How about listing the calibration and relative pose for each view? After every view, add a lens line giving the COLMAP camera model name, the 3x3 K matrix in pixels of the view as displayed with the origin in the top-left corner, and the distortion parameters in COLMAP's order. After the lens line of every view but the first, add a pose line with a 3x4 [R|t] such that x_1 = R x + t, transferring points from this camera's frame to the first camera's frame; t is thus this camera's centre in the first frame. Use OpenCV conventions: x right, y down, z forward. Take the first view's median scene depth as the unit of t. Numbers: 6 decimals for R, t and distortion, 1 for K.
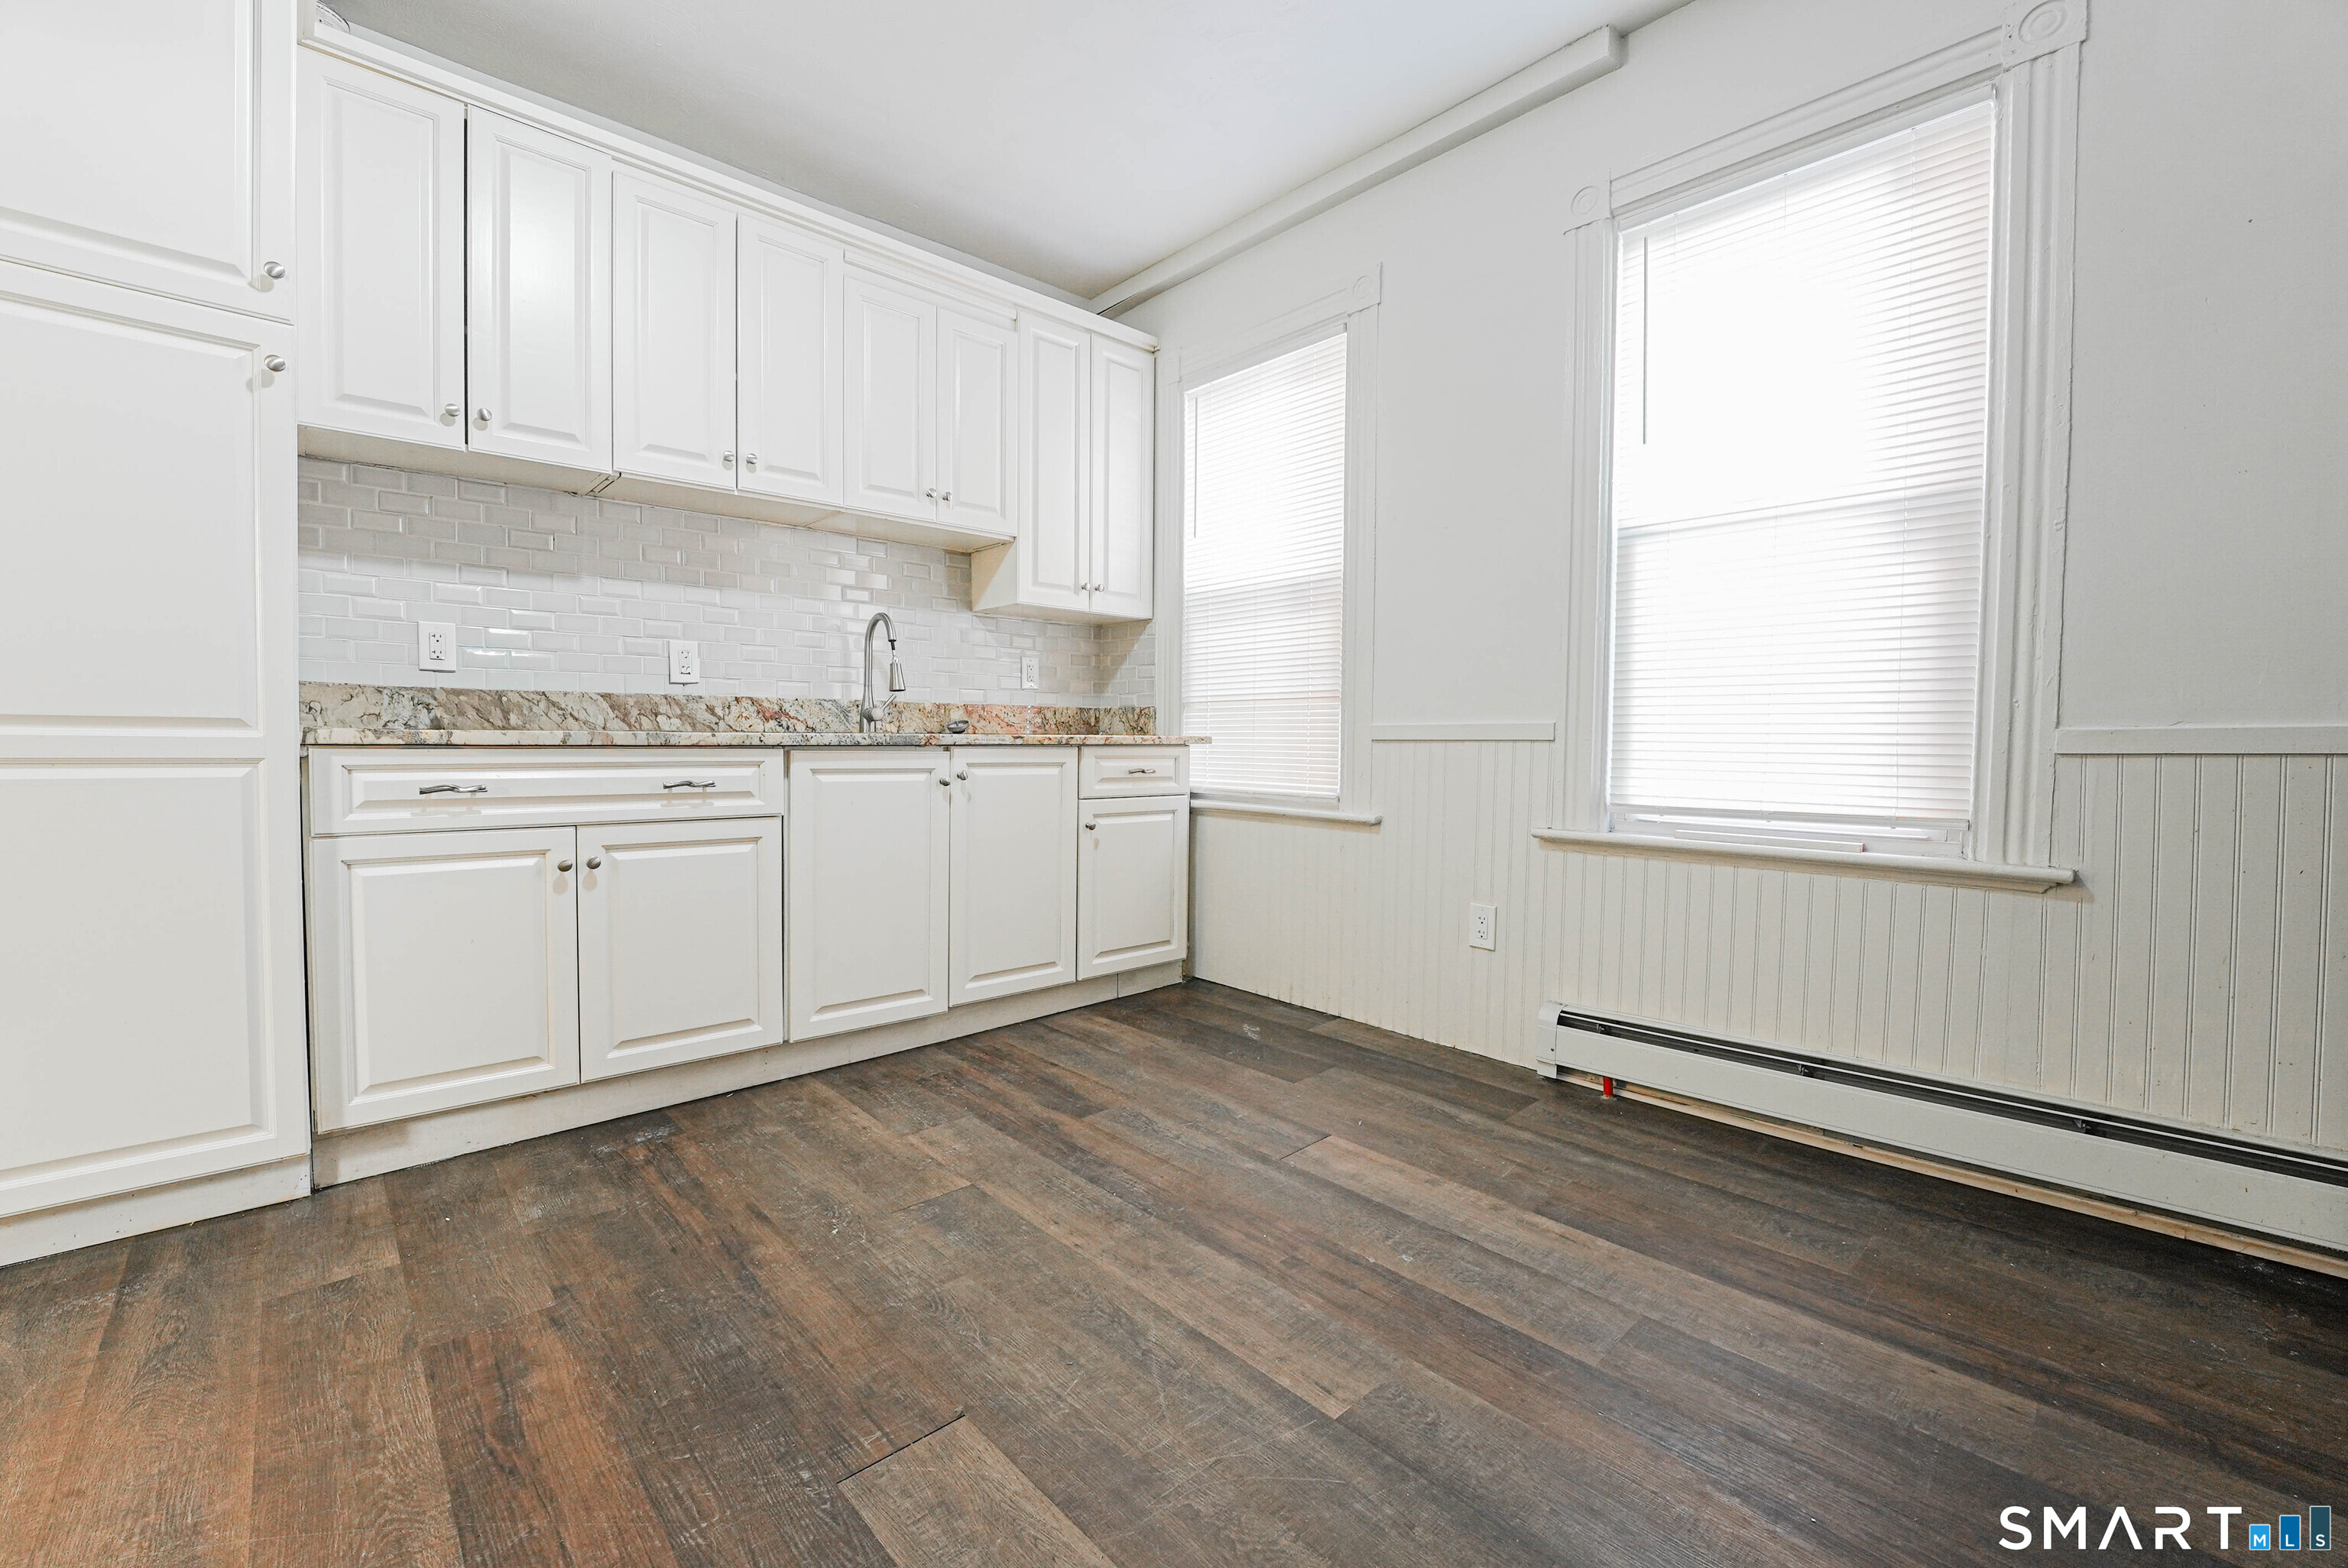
lens RADIAL K [[955.7, 0, 1166.1], [0, 955.7, 780.0], [0, 0, 1]] dist [-0.030038, 0.003374]
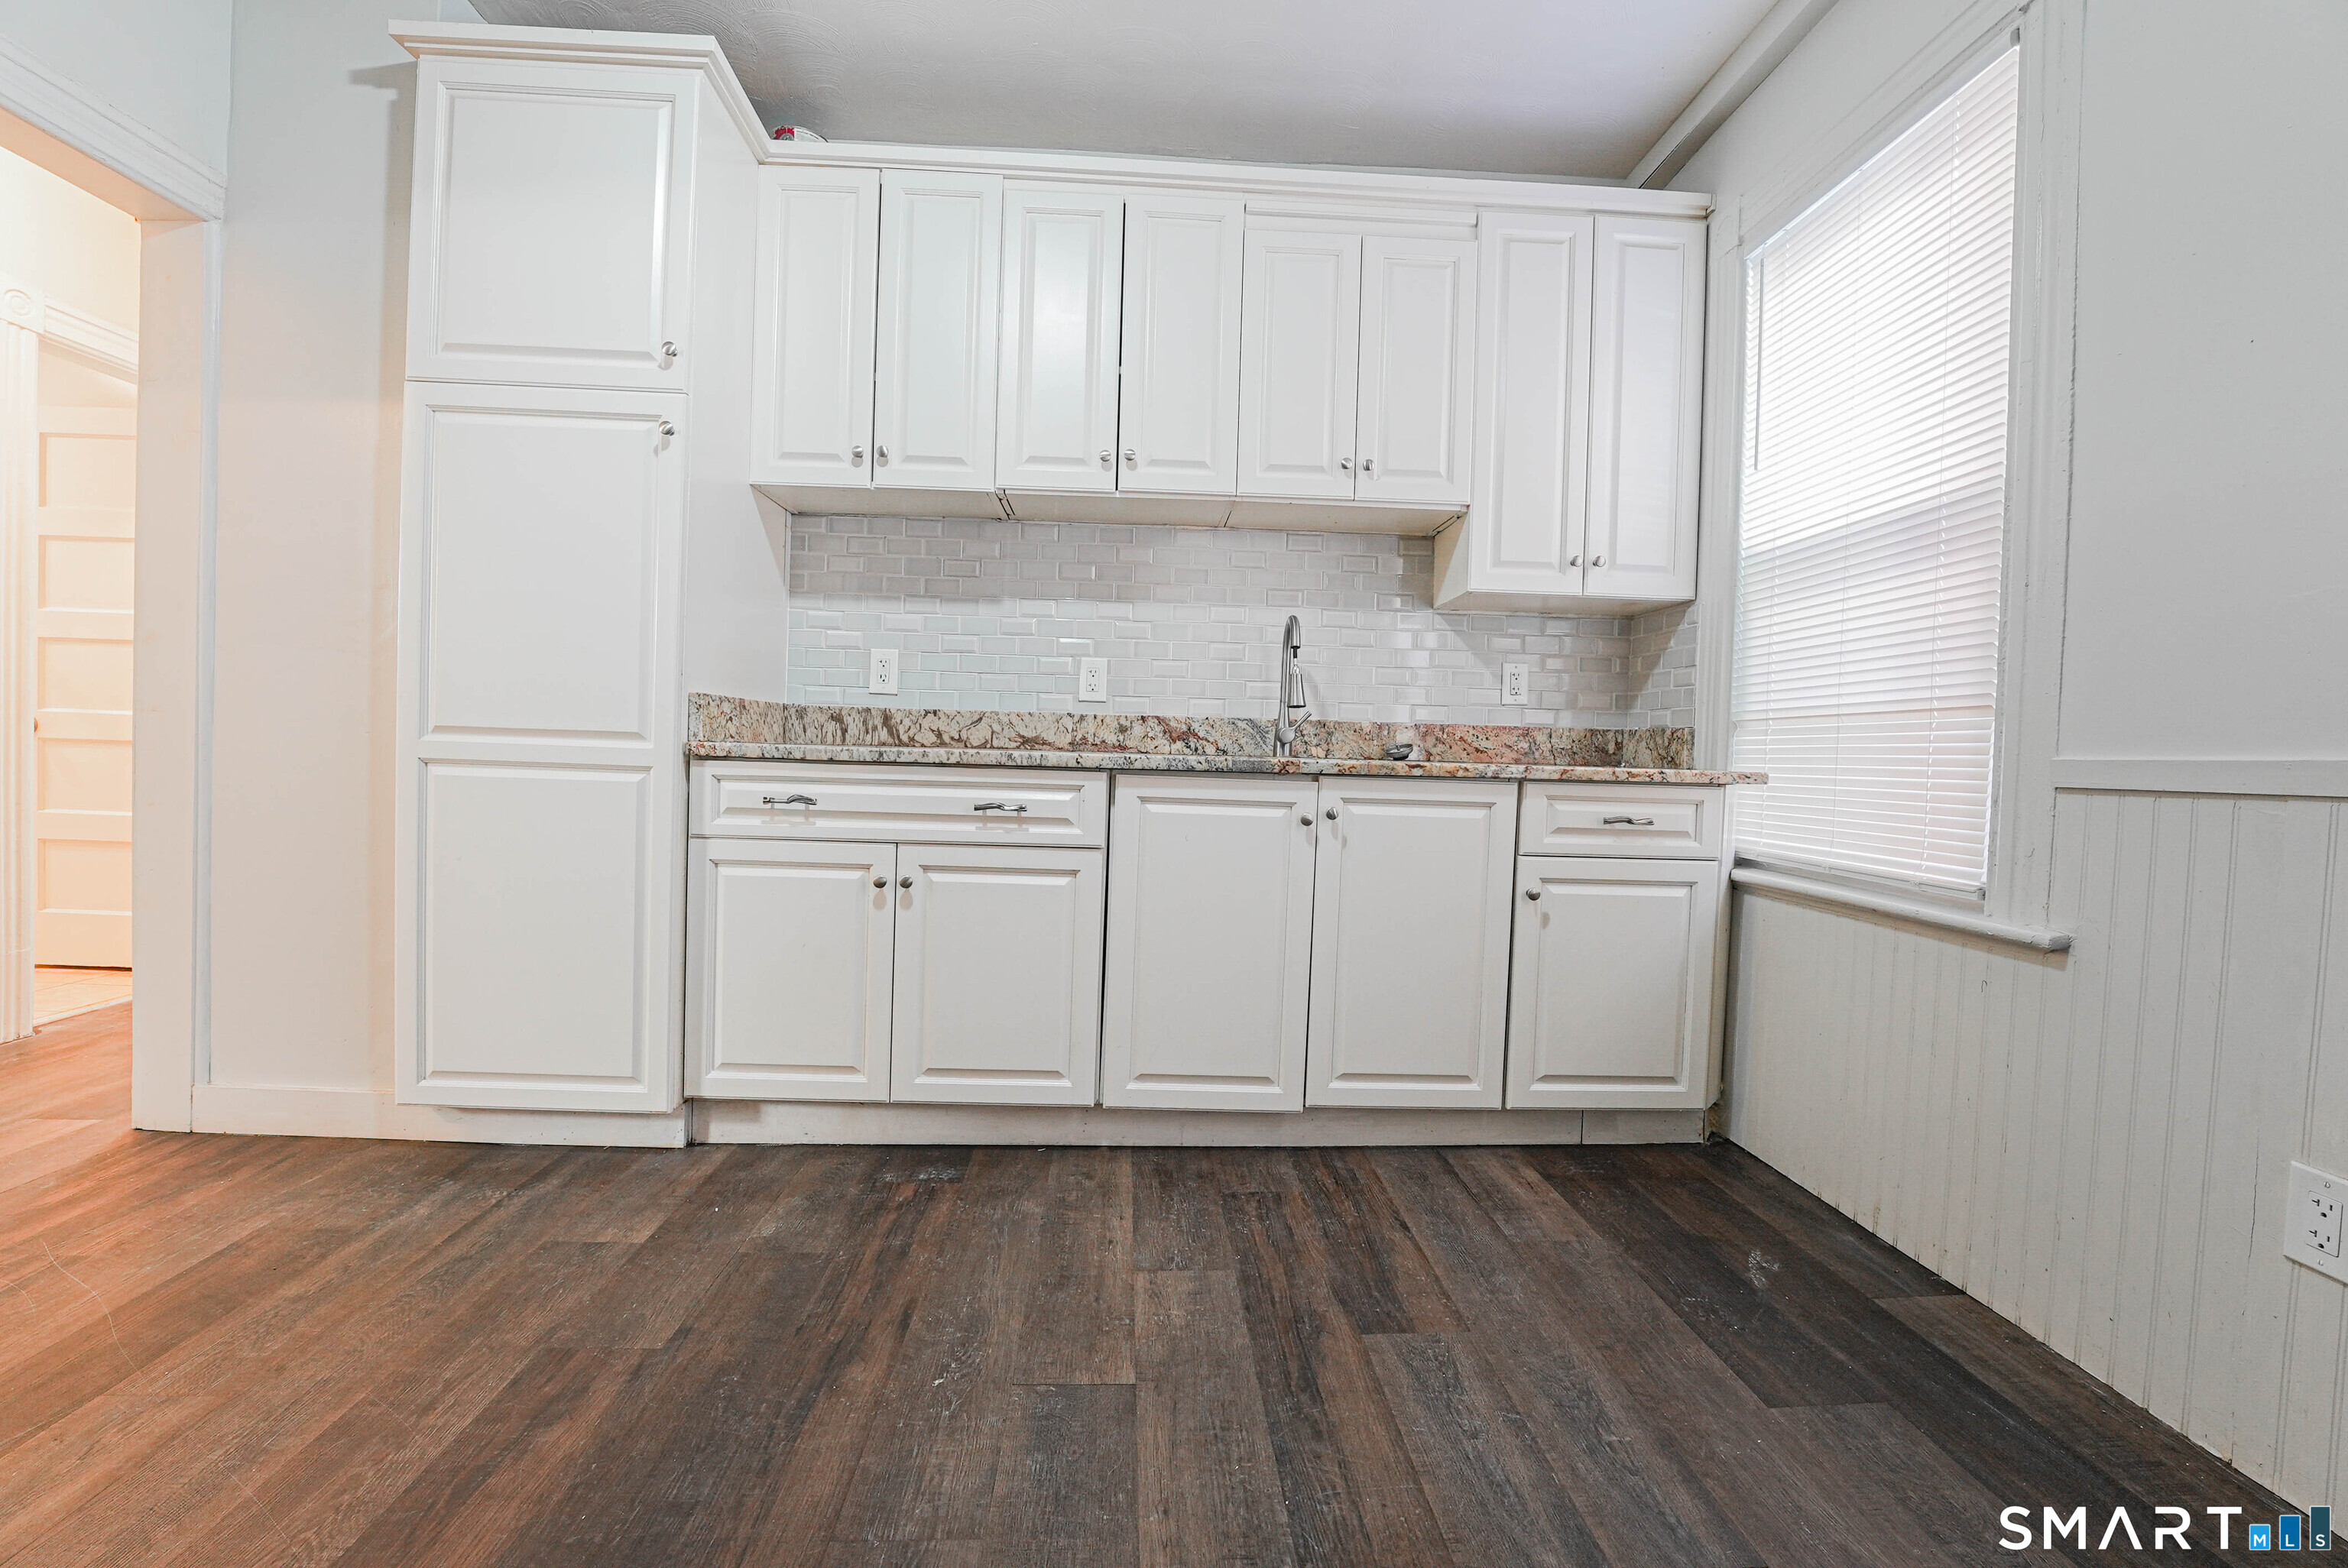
lens RADIAL K [[955.7, 0, 1165.1], [0, 955.7, 778.9], [0, 0, 1]] dist [-0.030038, 0.003374]
pose [[0.764328, 0.032266, -0.644019, 0.212734], [-0.051008, 0.998643, -0.010503, -0.020749], [0.642807, 0.040878, 0.764937, 0.369083]]
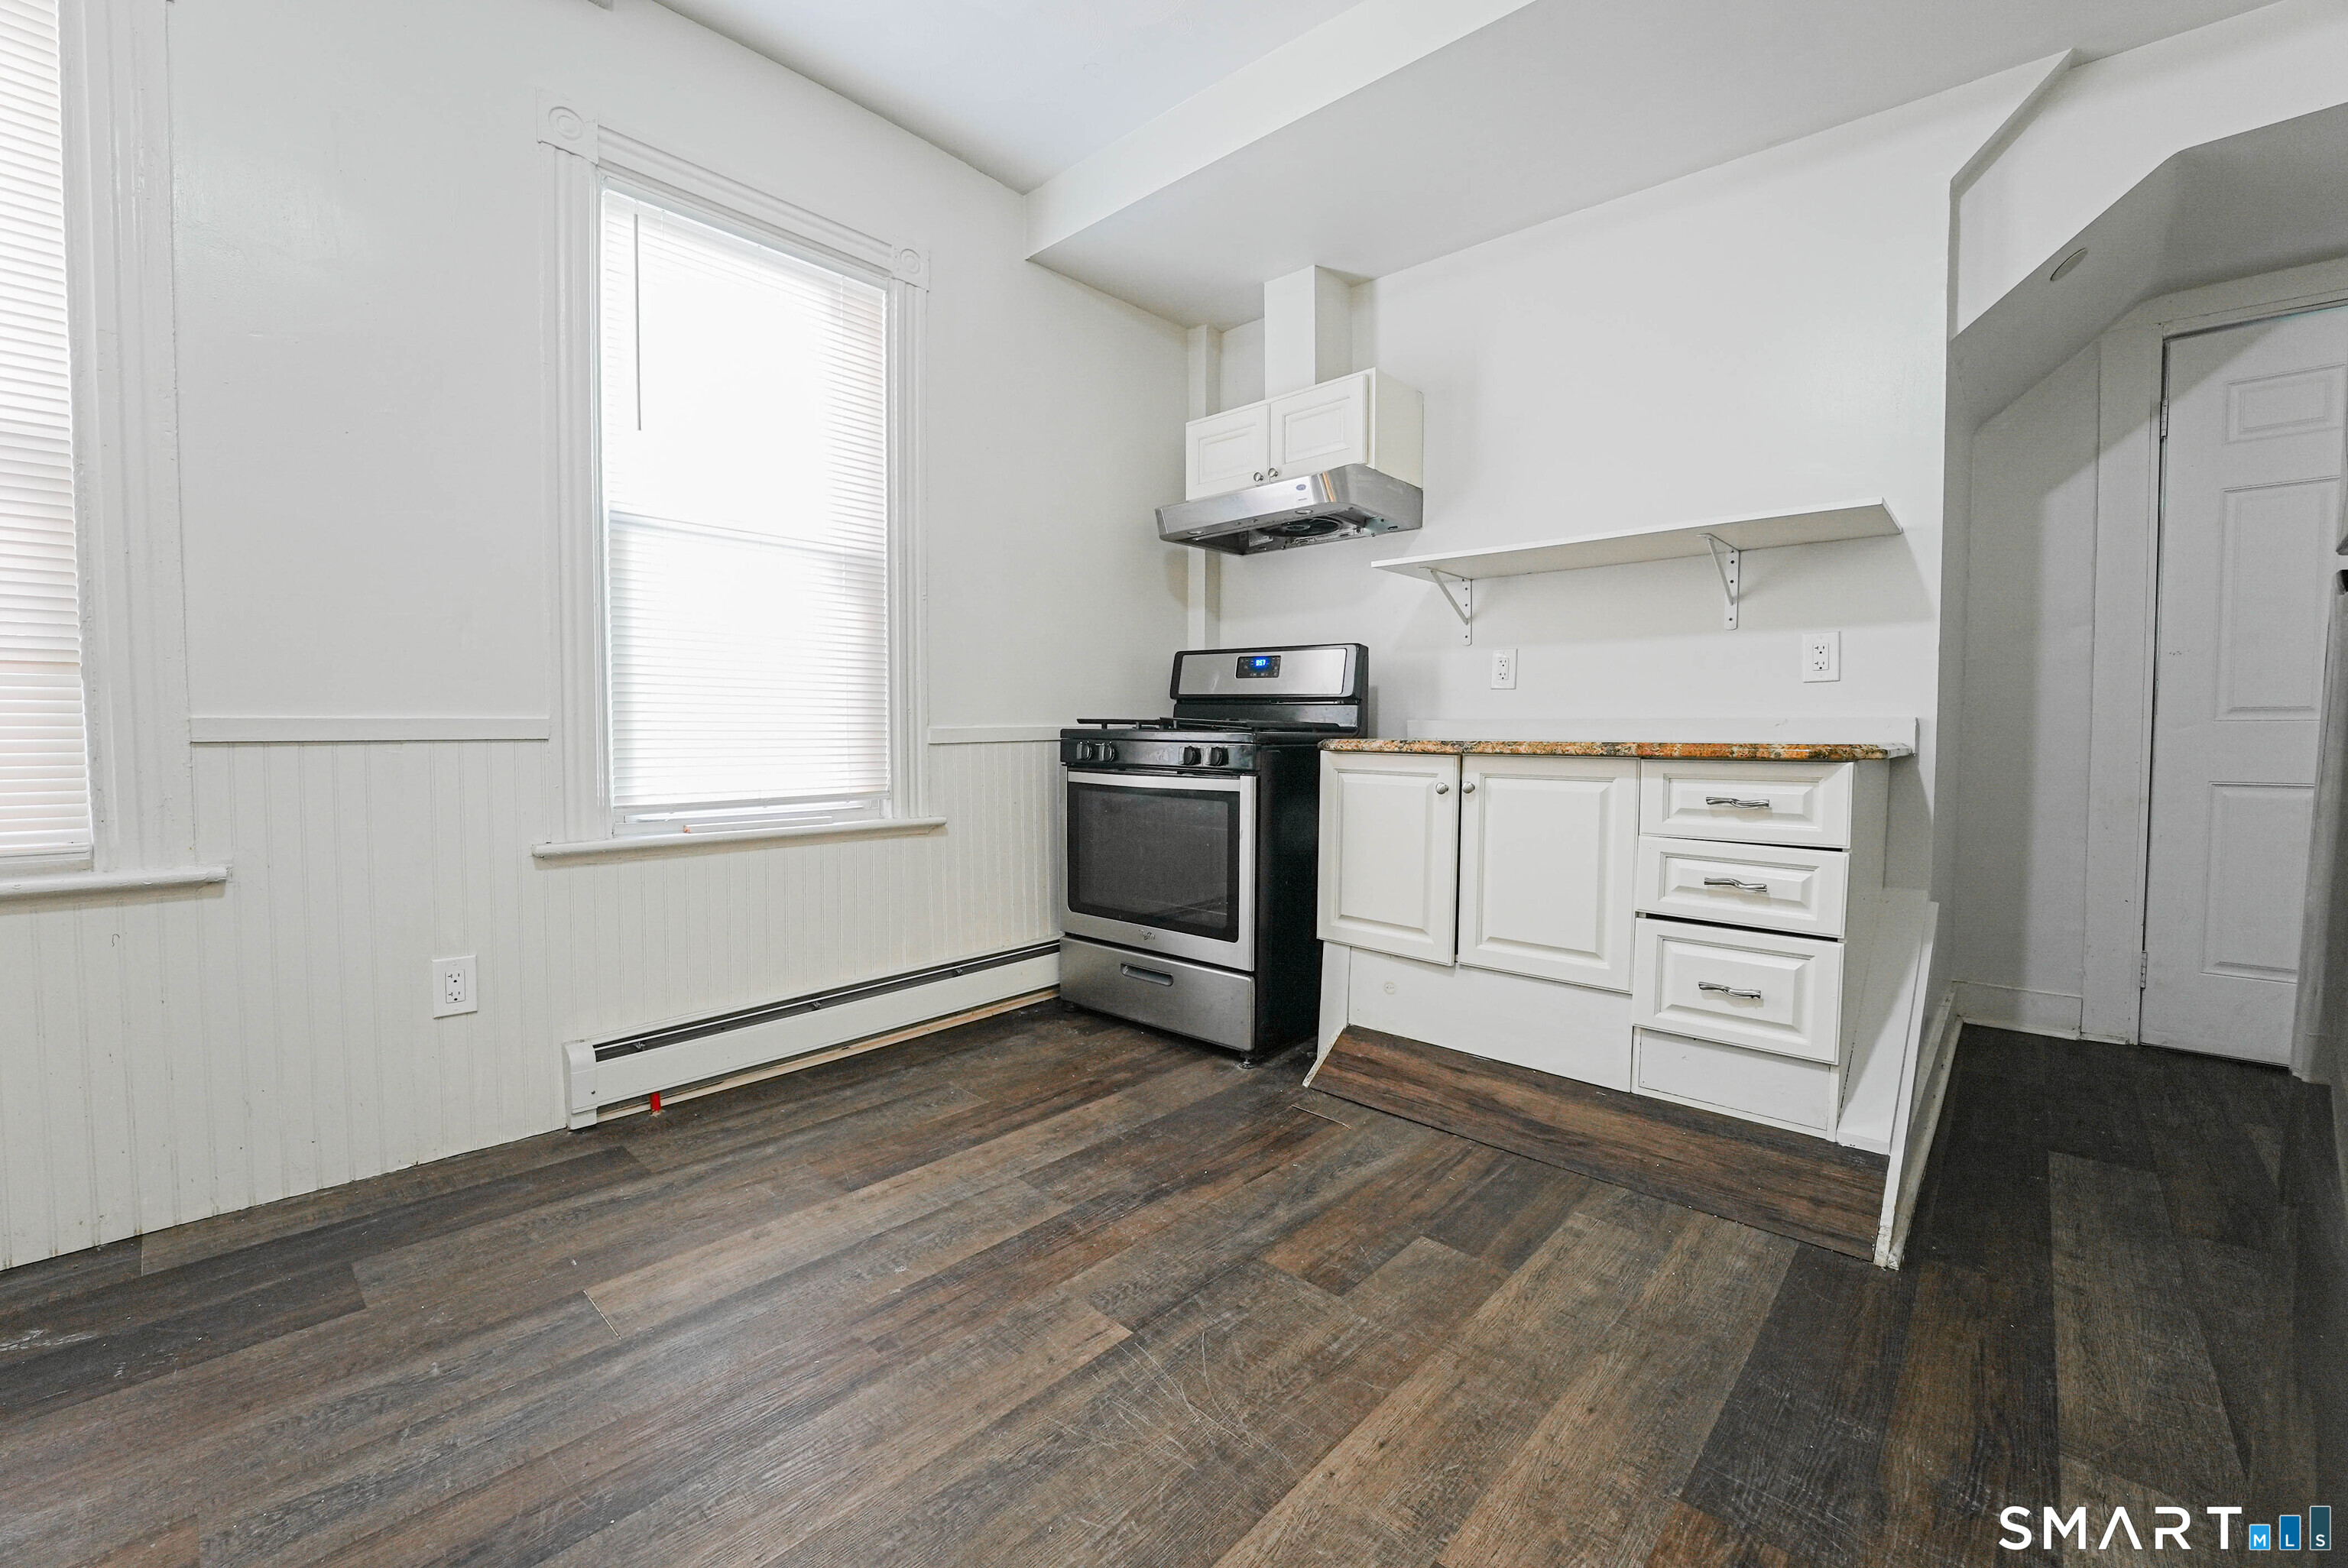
lens RADIAL K [[955.7, 0, 1171.1], [0, 955.7, 781.8], [0, 0, 1]] dist [-0.030038, 0.003374]
pose [[-0.081669, -0.057824, 0.994981, -0.505341], [0.041347, 0.997260, 0.061350, -0.034679], [-0.995801, 0.046150, -0.079055, 0.544826]]
